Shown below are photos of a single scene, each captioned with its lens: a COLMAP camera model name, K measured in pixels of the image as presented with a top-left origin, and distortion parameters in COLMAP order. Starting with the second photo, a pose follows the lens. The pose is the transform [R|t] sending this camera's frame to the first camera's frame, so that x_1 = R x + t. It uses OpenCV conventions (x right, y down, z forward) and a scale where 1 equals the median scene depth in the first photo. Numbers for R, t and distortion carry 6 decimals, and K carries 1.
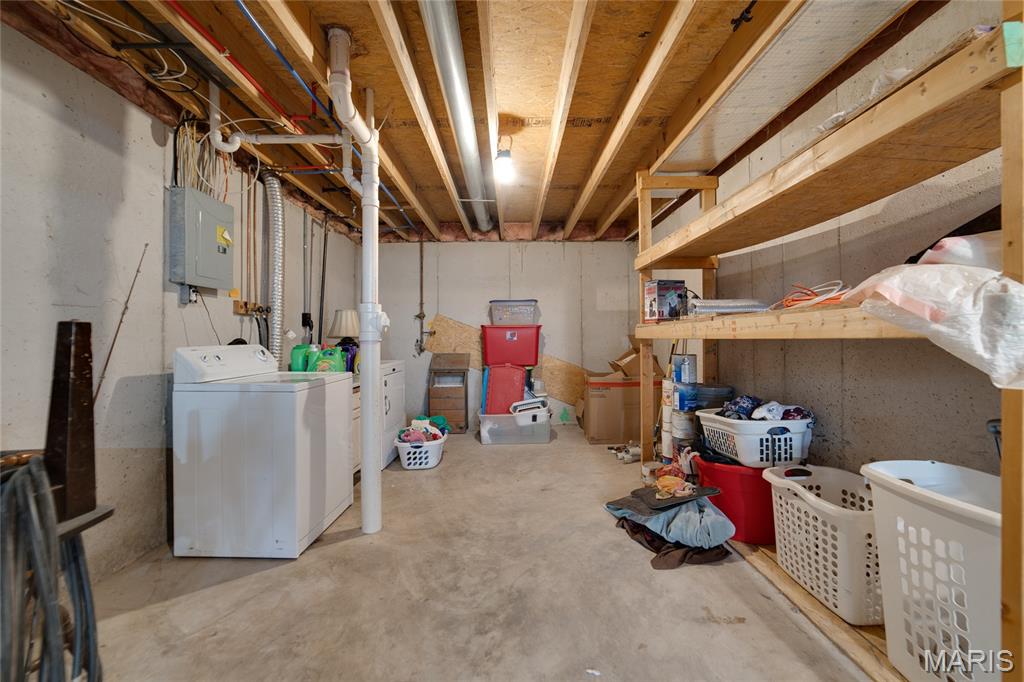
lens RADIAL K [[400.9, 0, 514.7], [0, 400.9, 342.1], [0, 0, 1]] dist [-0.022806, 0.009721]
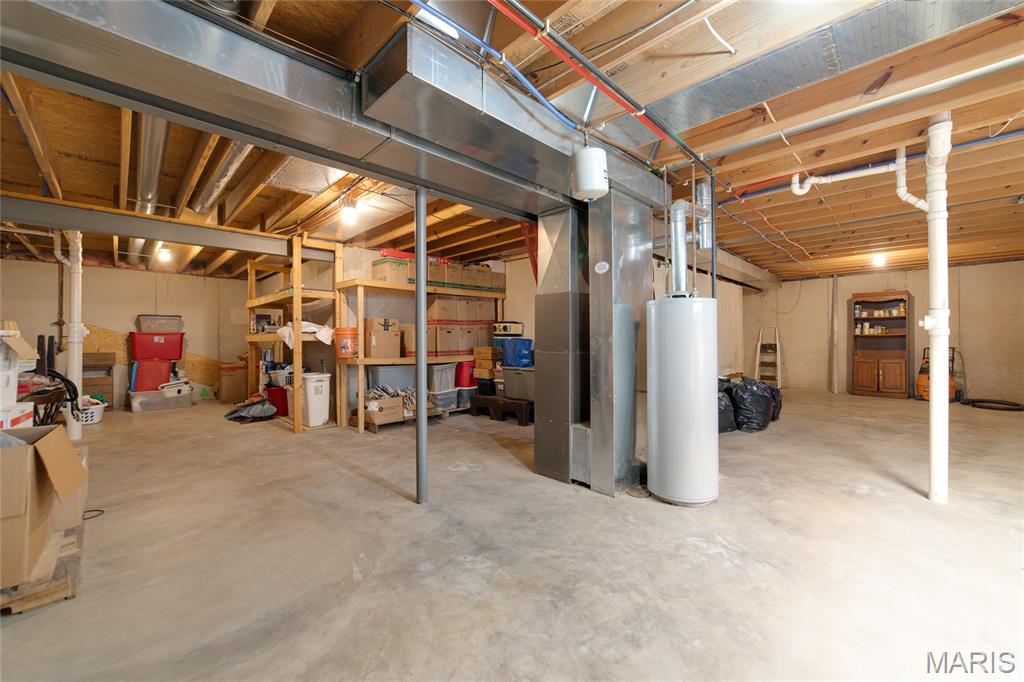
lens RADIAL K [[400.9, 0, 514.7], [0, 400.9, 342.1], [0, 0, 1]] dist [-0.022806, 0.009721]
pose [[0.714762, 0.008836, 0.699312, -0.090842], [0.003411, 0.999864, -0.016119, 0.021042], [-0.699360, 0.013907, 0.714635, -0.948766]]
